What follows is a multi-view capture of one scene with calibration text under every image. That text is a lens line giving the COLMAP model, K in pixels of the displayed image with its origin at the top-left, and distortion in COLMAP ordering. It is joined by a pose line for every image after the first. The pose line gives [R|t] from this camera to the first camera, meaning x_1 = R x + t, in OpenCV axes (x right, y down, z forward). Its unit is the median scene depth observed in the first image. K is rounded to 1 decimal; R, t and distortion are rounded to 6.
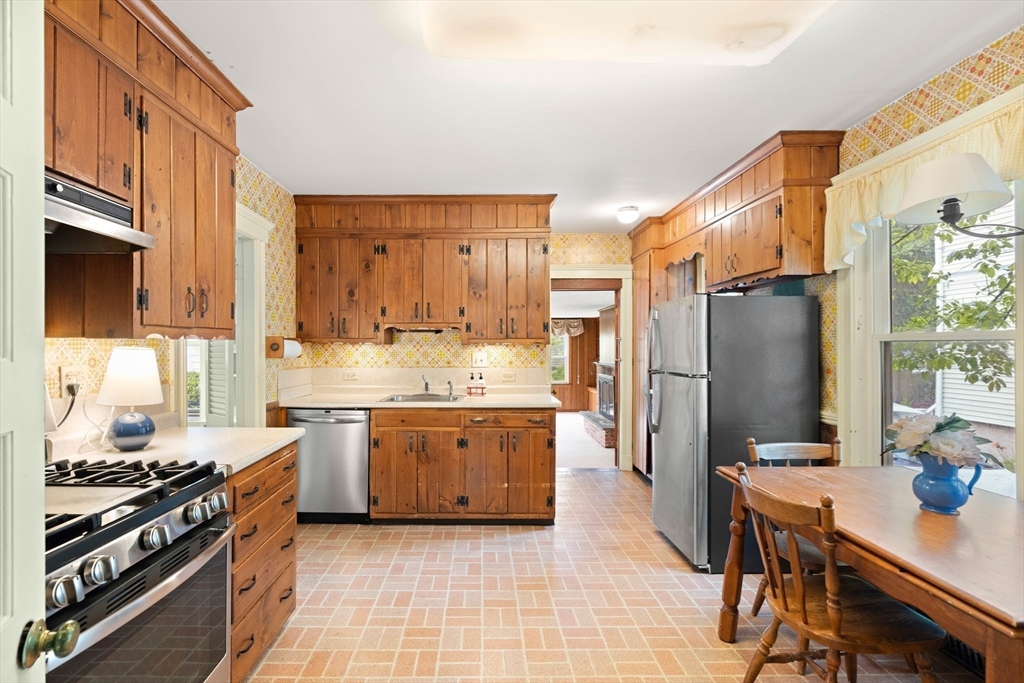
lens RADIAL K [[480.6, 0, 512.0], [0, 480.6, 341.5], [0, 0, 1]] dist [-0.003073, 0.000916]
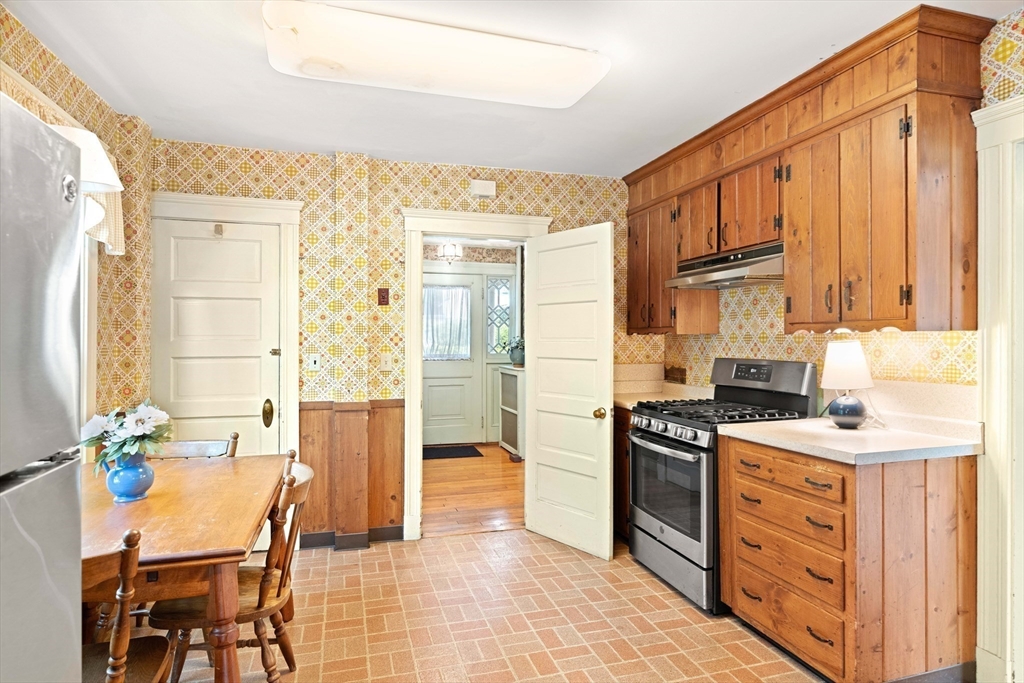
lens RADIAL K [[578.7, 0, 512.0], [0, 578.7, 341.5], [0, 0, 1]] dist [0.000570, 0.000083]
pose [[-0.966275, -0.002702, -0.257499, 0.179971], [-0.000258, 0.999955, -0.009525, 0.013890], [0.257513, -0.009137, -0.966232, 1.075988]]
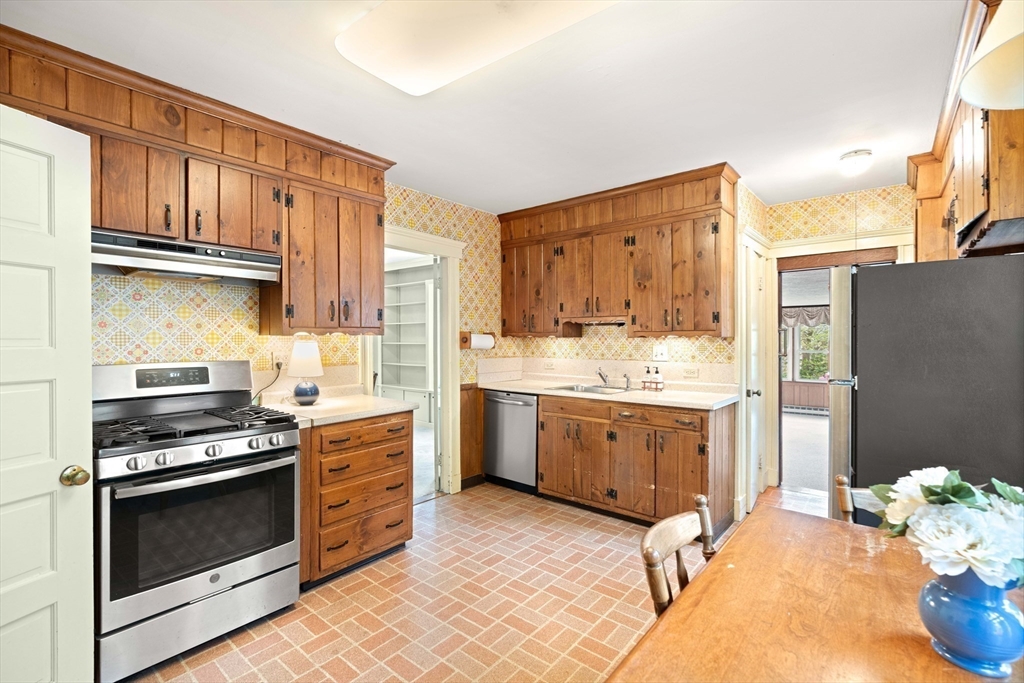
lens RADIAL K [[467.1, 0, 516.2], [0, 467.1, 336.7], [0, 0, 1]] dist [-0.006084, 0.000677]
pose [[0.764348, -0.003236, -0.644795, 0.371902], [0.008069, 0.999957, 0.004546, -0.001438], [0.644753, -0.008678, 0.764342, 0.131138]]
